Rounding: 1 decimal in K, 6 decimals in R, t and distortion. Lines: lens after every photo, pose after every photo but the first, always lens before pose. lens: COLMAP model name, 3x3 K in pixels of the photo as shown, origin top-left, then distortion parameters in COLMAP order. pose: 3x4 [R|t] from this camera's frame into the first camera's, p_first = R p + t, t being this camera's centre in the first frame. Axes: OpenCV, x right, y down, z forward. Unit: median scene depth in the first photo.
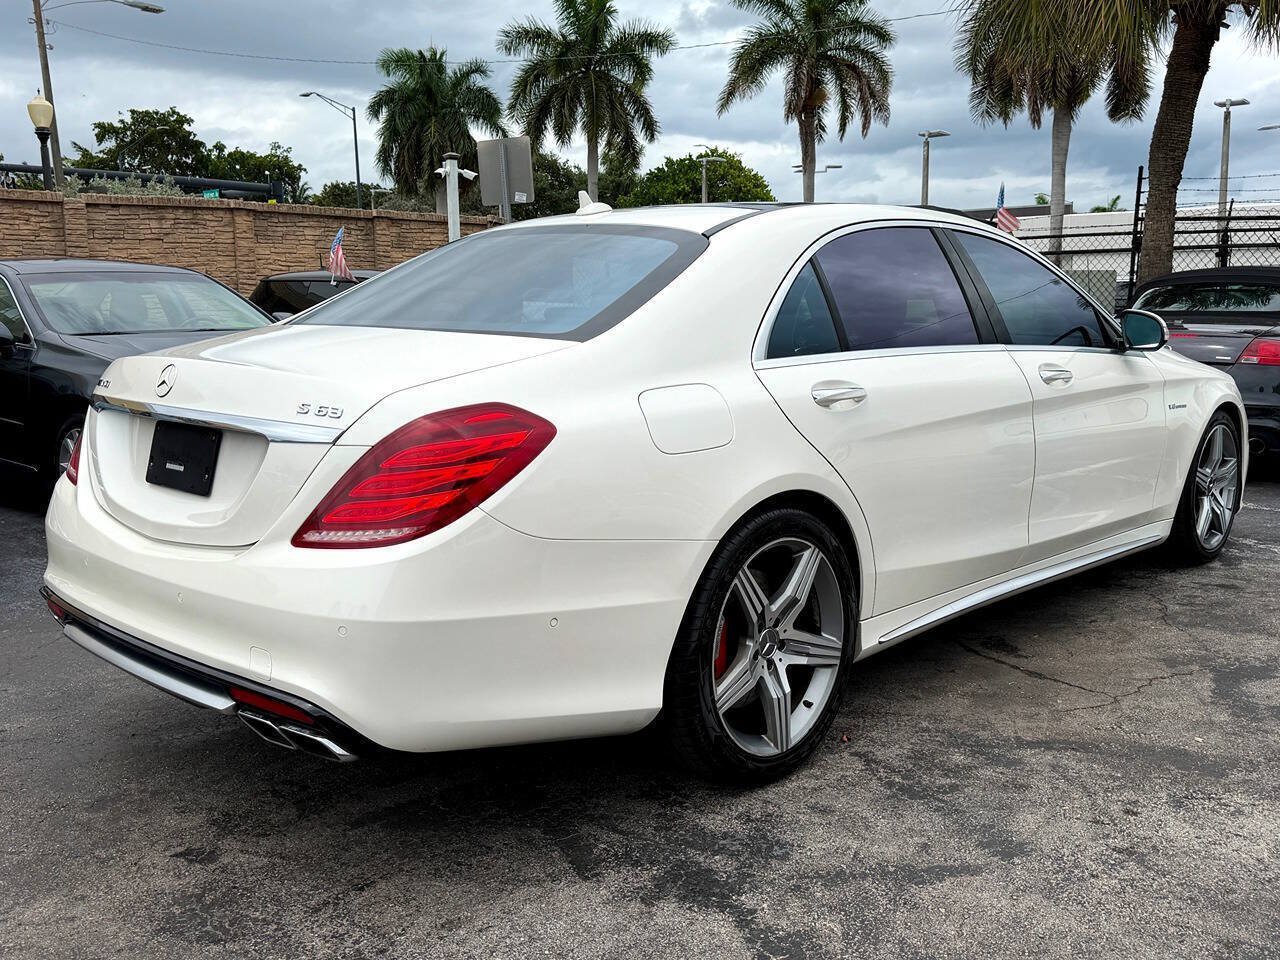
lens RADIAL K [[1165.8, 0, 640.0], [0, 1165.8, 480.0], [0, 0, 1]] dist [0.103770, -0.173670]
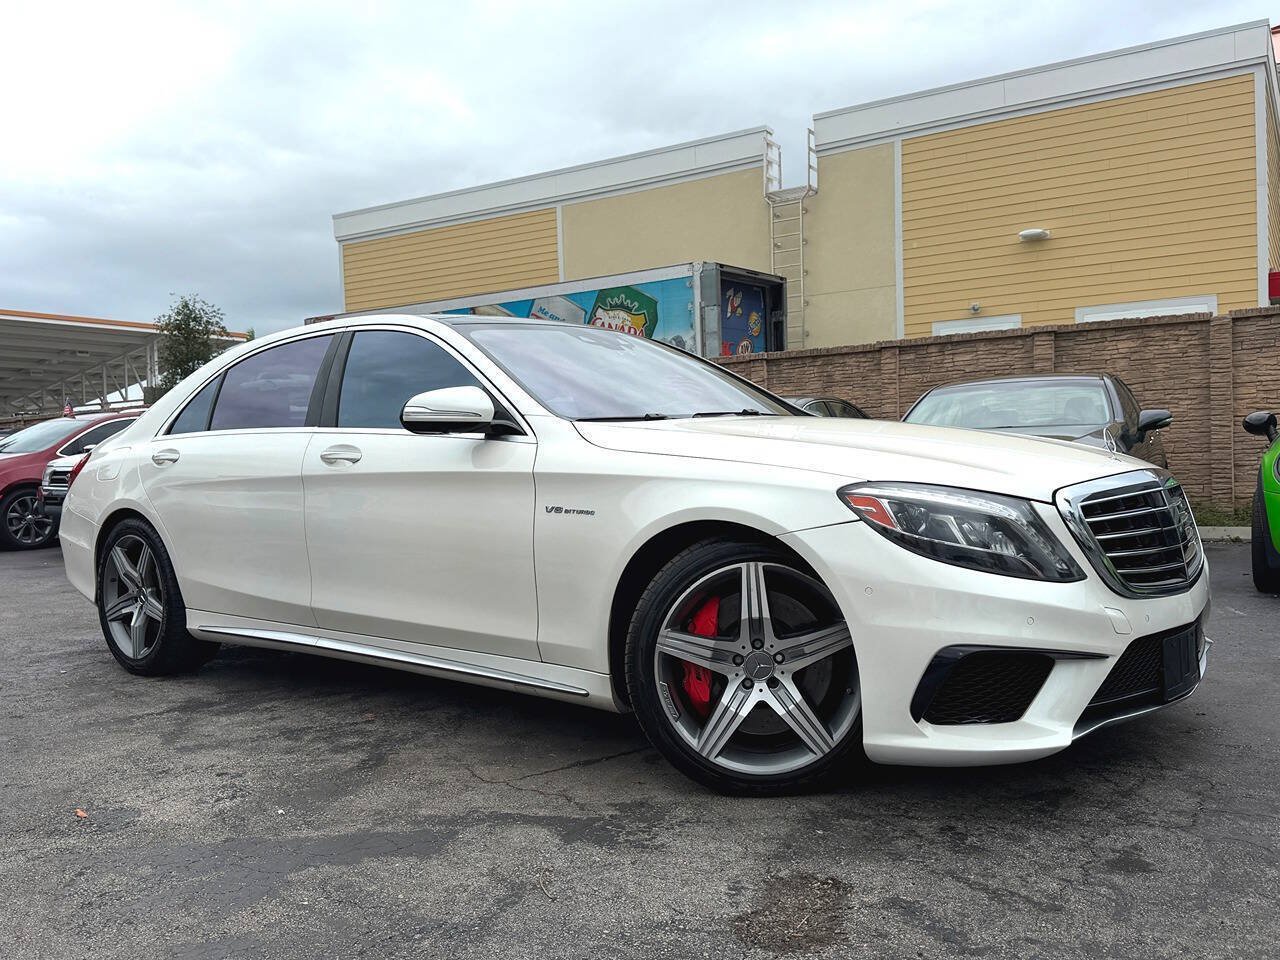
lens RADIAL K [[1096.2, 0, 644.6], [0, 1096.2, 481.4], [0, 0, 1]] dist [0.121633, -0.228622]
pose [[0.139069, 0.022503, -0.990027, 1.178233], [-0.125476, 0.992084, 0.004924, -0.062086], [0.982301, 0.123540, 0.140791, 0.893221]]
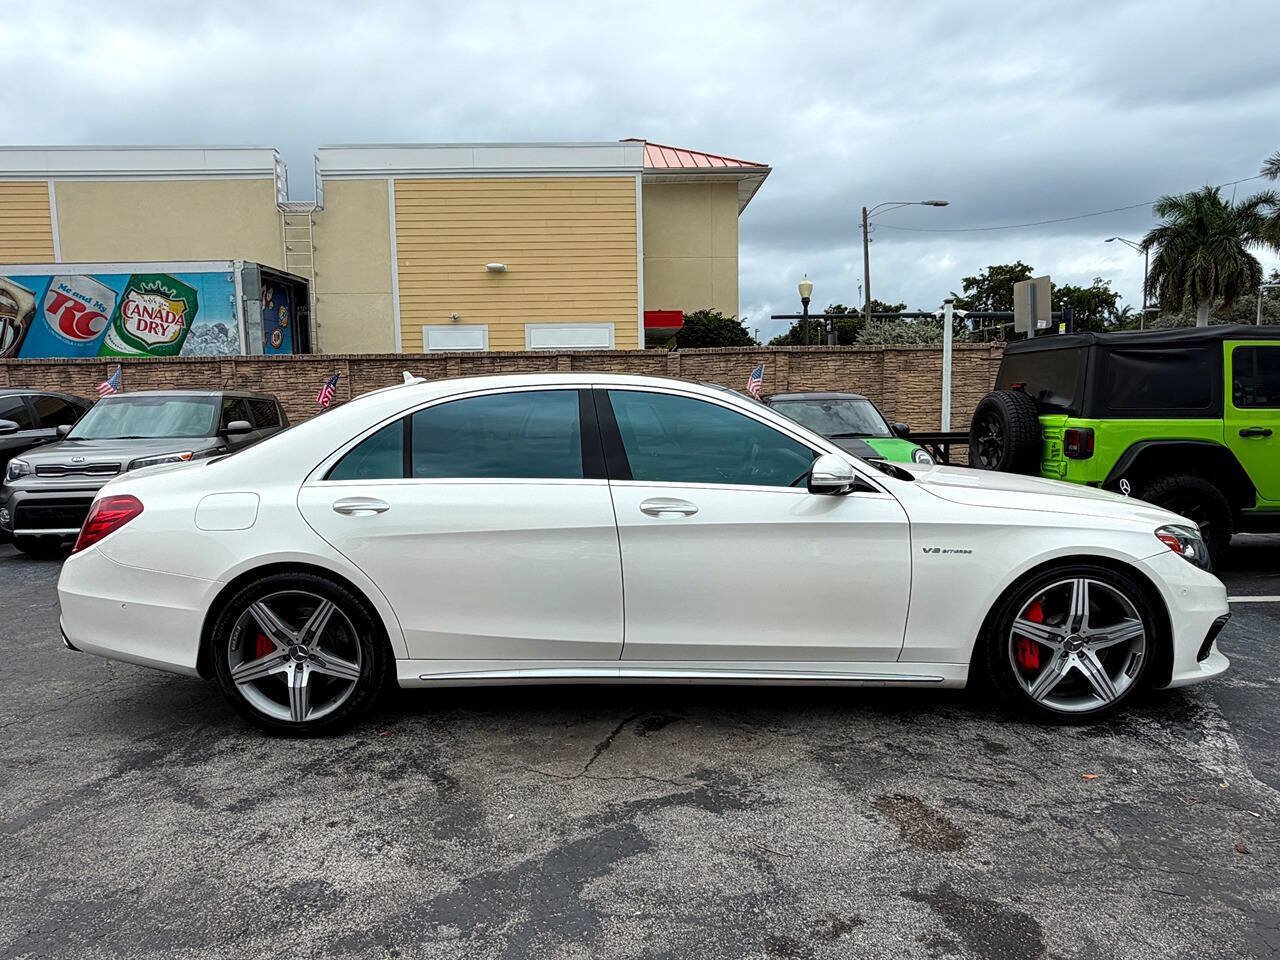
lens RADIAL K [[836.1, 0, 644.9], [0, 836.1, 493.0], [0, 0, 1]] dist [0.000739, 0.000446]
pose [[0.680522, 0.079884, -0.728360, 0.978761], [-0.105626, 0.994352, 0.010369, -0.113211], [0.725074, 0.069877, 0.685117, 0.408702]]
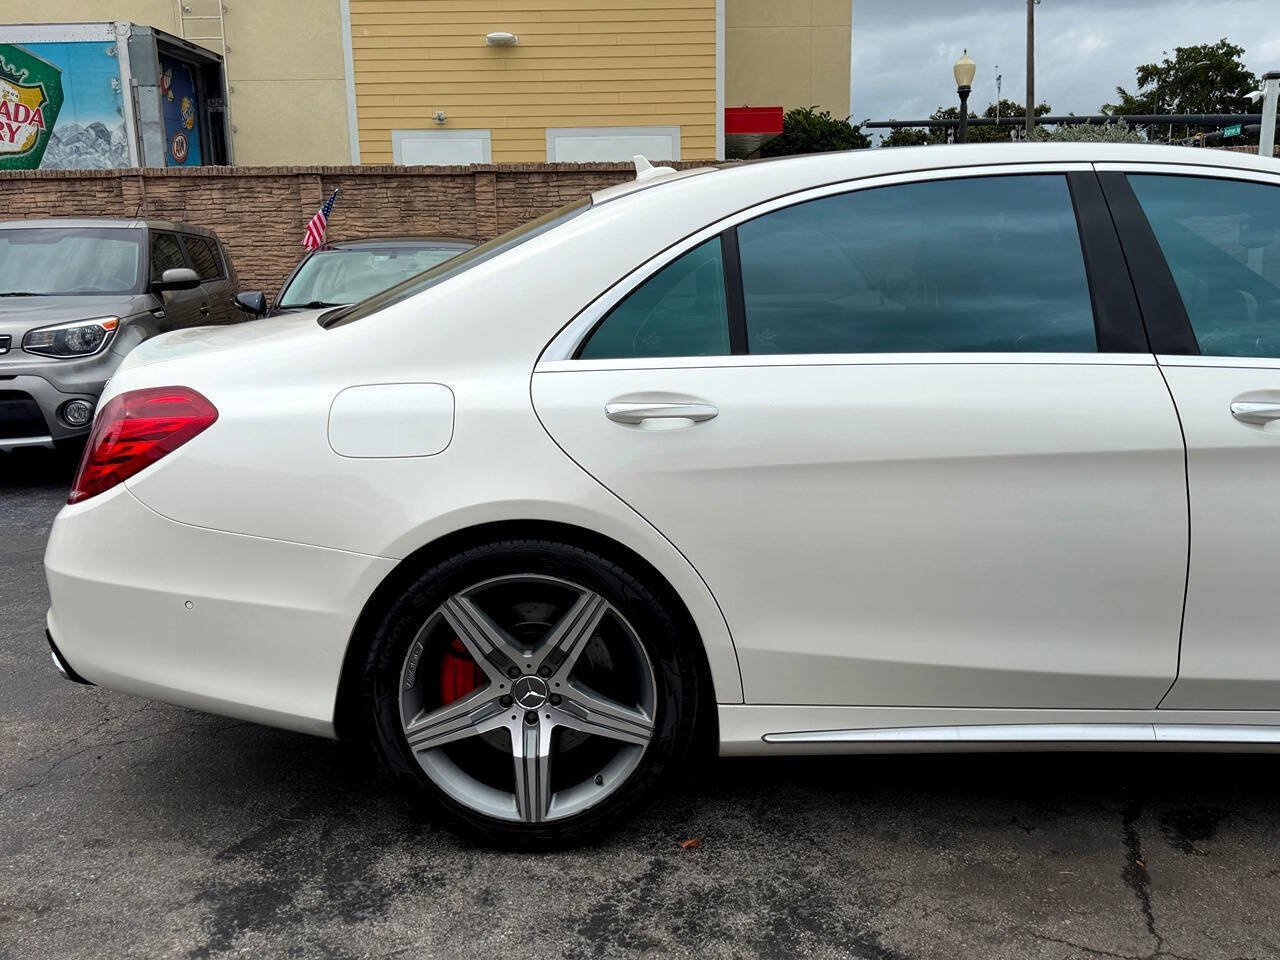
lens RADIAL K [[1165.8, 0, 640.0], [0, 1165.8, 480.0], [0, 0, 1]] dist [0.103770, -0.173670]
pose [[0.673684, 0.137903, -0.726039, 0.585404], [-0.104234, 0.990345, 0.091388, -0.077278], [0.731632, 0.014111, 0.681554, 0.363707]]
